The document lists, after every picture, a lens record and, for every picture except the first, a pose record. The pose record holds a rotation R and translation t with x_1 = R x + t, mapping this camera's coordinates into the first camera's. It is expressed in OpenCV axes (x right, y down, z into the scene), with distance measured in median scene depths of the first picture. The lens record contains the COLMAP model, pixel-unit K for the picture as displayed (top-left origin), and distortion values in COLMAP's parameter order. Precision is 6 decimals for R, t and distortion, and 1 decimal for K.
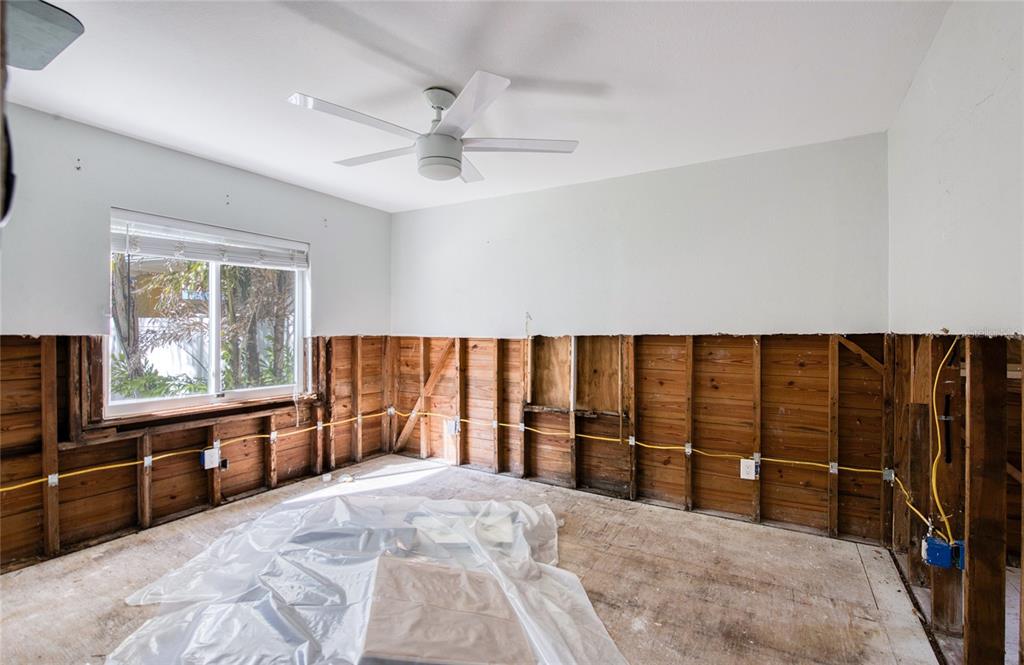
lens RADIAL K [[454.5, 0, 515.4], [0, 454.5, 332.7], [0, 0, 1]] dist [-0.012720, -0.001636]
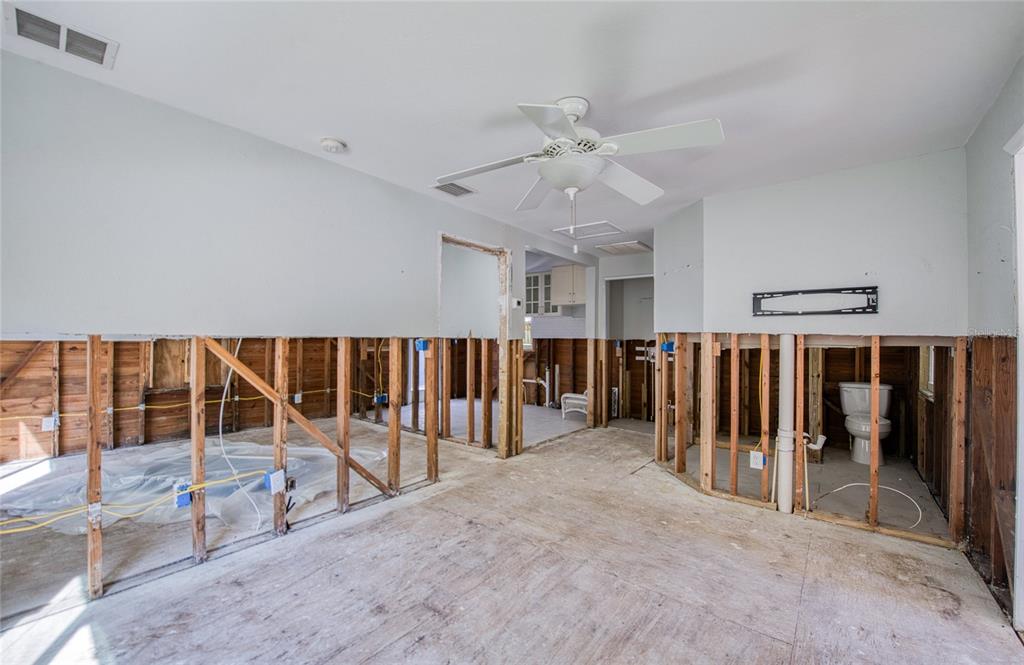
lens RADIAL K [[411.0, 0, 513.0], [0, 411.0, 333.8], [0, 0, 1]] dist [-0.015649, -0.002158]
pose [[0.142660, 0.007632, 0.989742, -1.017940], [-0.005147, 0.999962, -0.006969, -0.005064], [-0.989758, -0.004100, 0.142693, -0.250444]]
